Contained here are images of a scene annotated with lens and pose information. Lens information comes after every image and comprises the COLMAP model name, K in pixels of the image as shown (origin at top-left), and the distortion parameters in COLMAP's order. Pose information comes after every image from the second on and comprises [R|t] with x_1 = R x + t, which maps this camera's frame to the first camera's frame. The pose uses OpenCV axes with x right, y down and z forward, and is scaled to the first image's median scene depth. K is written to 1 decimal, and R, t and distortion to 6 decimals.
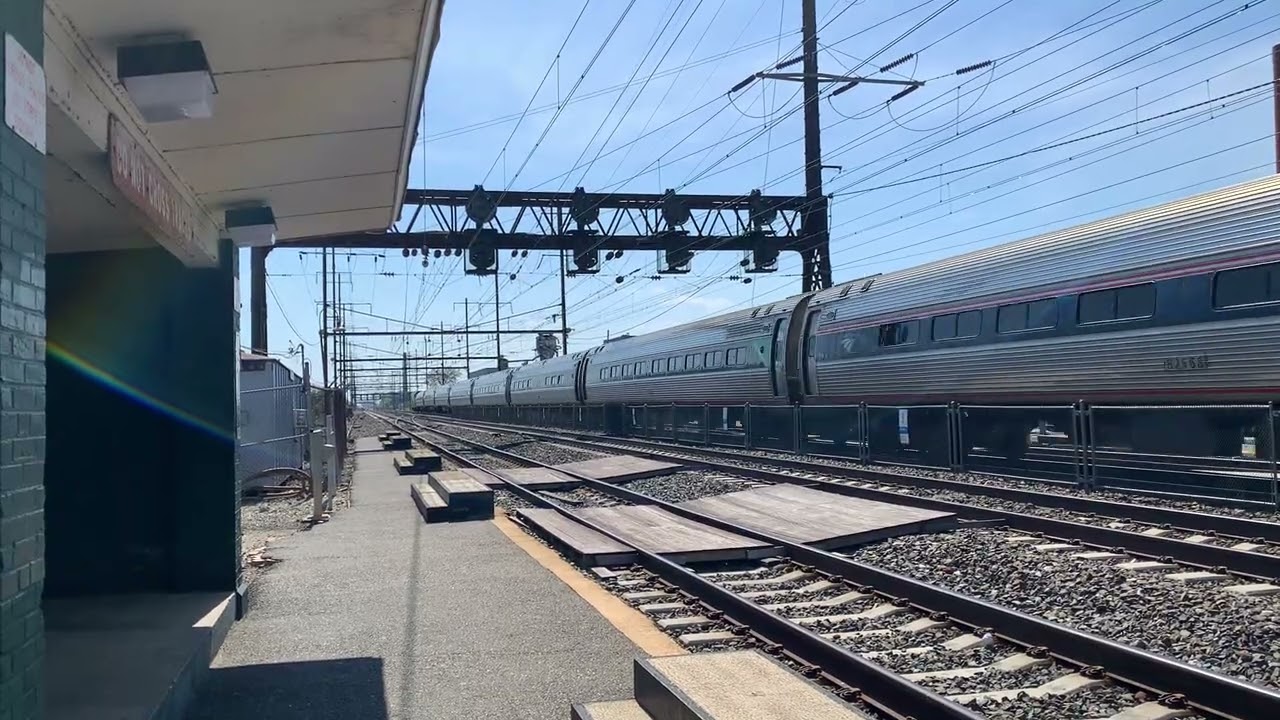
lens RADIAL K [[1005.0, 0, 640.0], [0, 1005.0, 360.0], [0, 0, 1]] dist [0.014359, -0.001046]
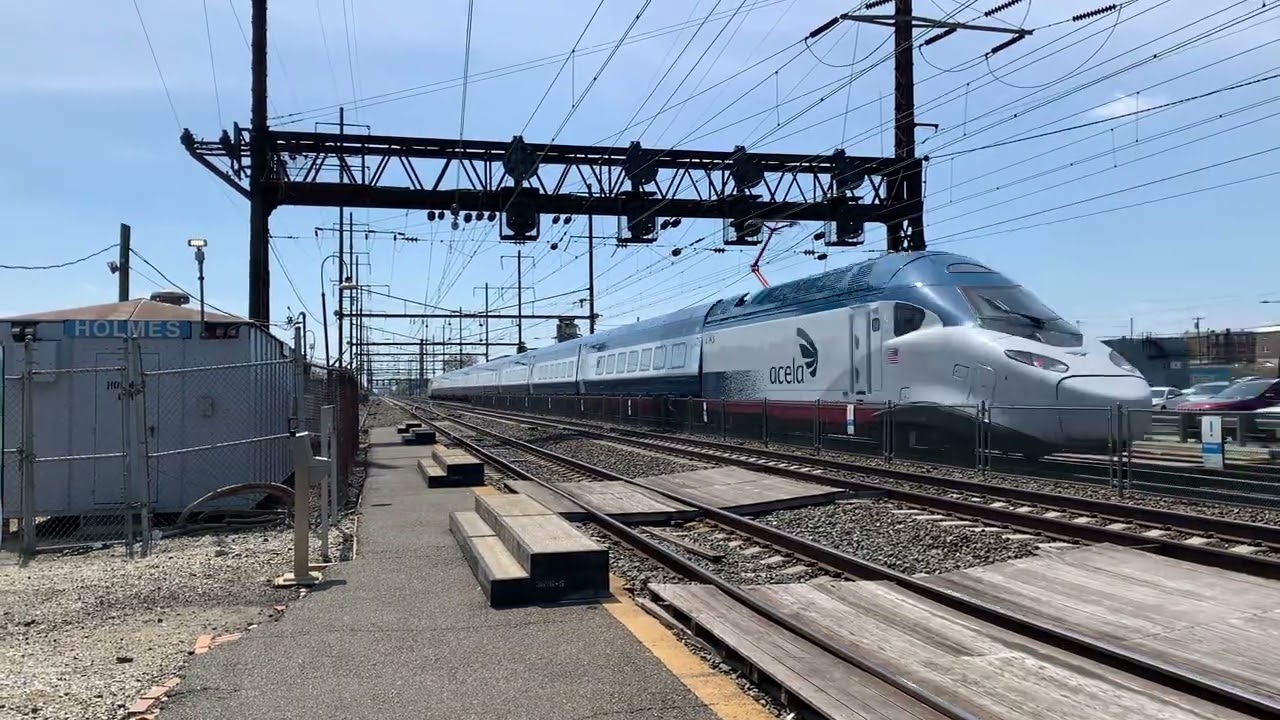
lens RADIAL K [[1024.4, 0, 640.0], [0, 1024.4, 360.0], [0, 0, 1]] dist [0.004898, -0.008620]
pose [[0.999593, 0.020575, -0.019759, -0.033291], [-0.020387, 0.999745, 0.009701, 0.005105], [0.019954, -0.009294, 0.999758, 0.120706]]
